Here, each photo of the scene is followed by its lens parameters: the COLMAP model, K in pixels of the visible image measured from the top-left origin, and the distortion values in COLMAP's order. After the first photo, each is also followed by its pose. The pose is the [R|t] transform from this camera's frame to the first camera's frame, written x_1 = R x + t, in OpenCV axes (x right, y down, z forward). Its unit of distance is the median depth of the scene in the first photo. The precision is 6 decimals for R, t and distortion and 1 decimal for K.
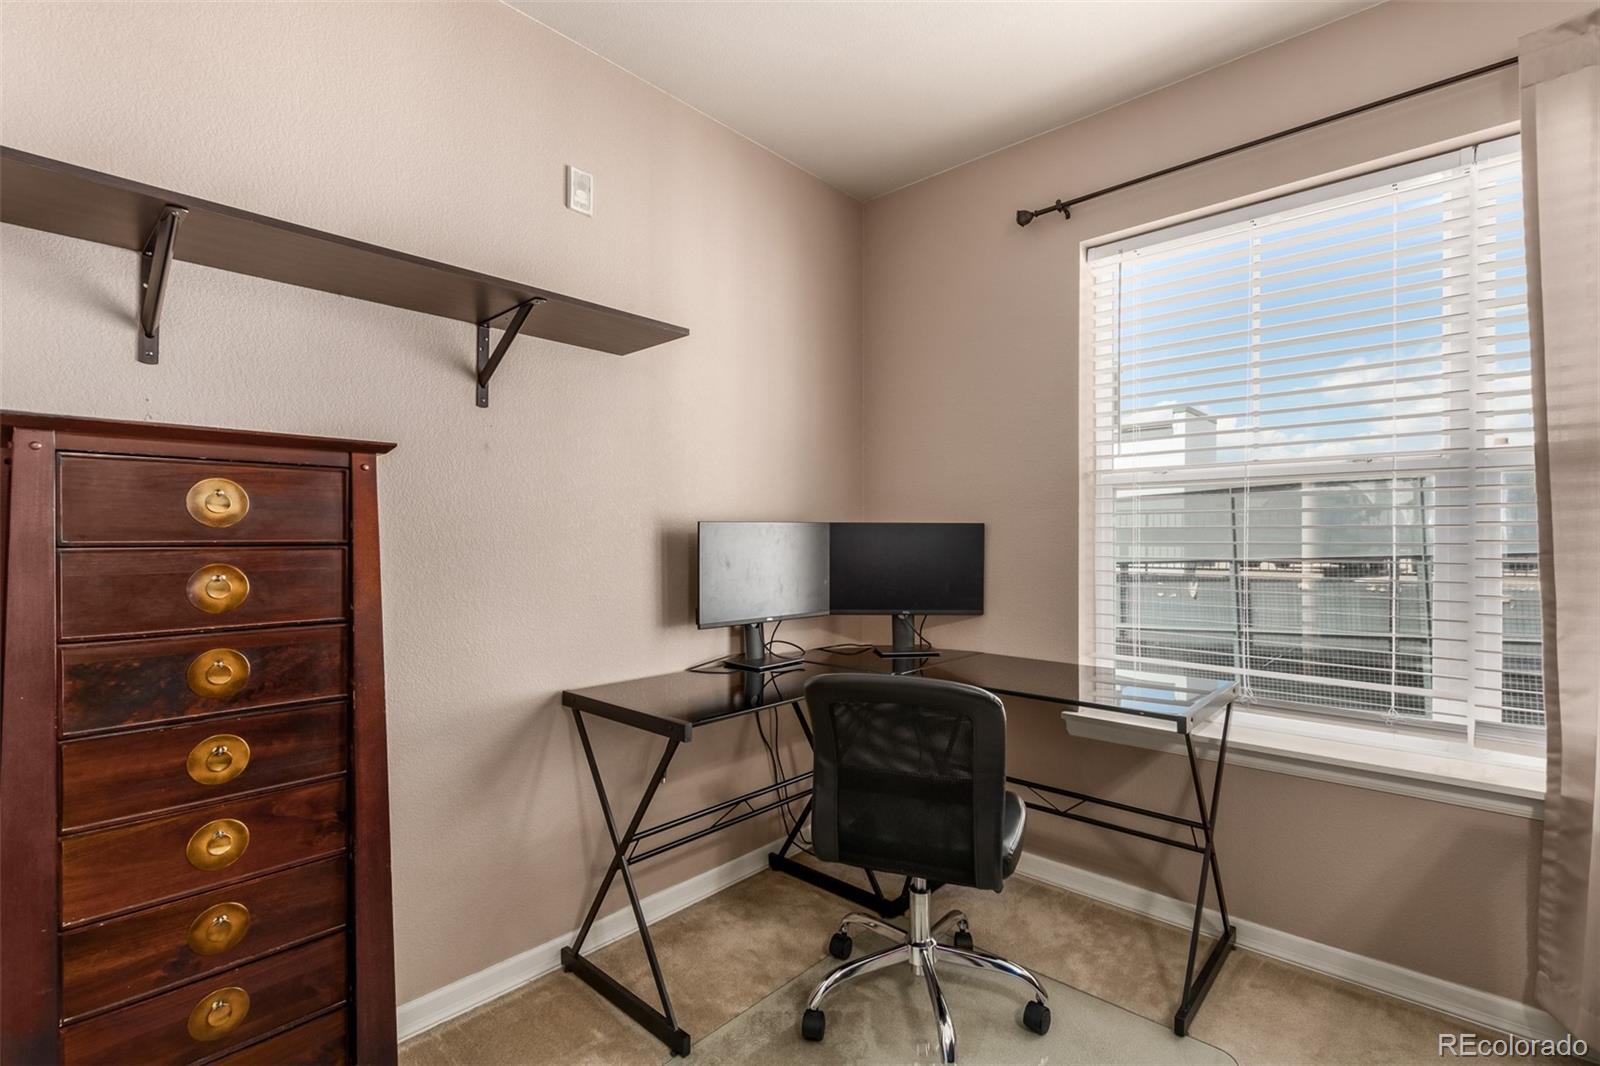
lens RADIAL K [[726.8, 0, 800.1], [0, 726.8, 541.8], [0, 0, 1]] dist [0.011552, -0.004176]
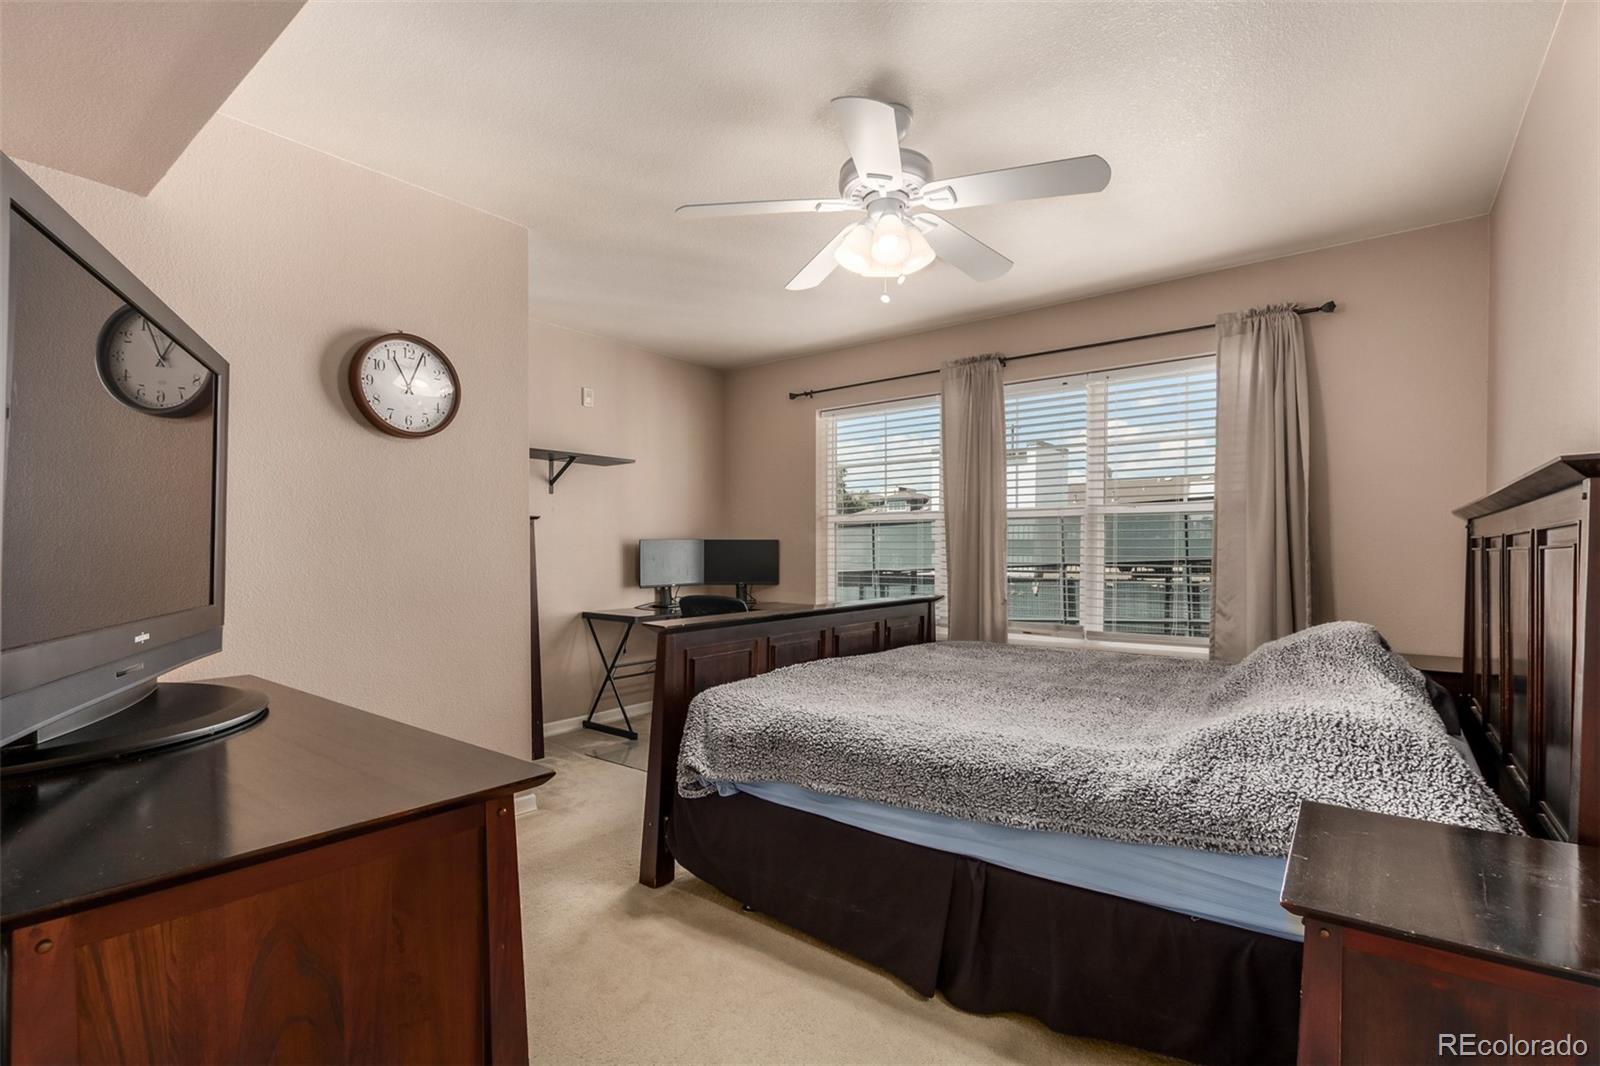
lens RADIAL K [[726.8, 0, 800.1], [0, 726.8, 541.8], [0, 0, 1]] dist [0.011552, -0.004176]
pose [[0.996890, -0.005171, 0.078634, 0.194303], [0.006488, 0.999843, -0.016506, 0.019224], [-0.078536, 0.016965, 0.996767, -1.413217]]
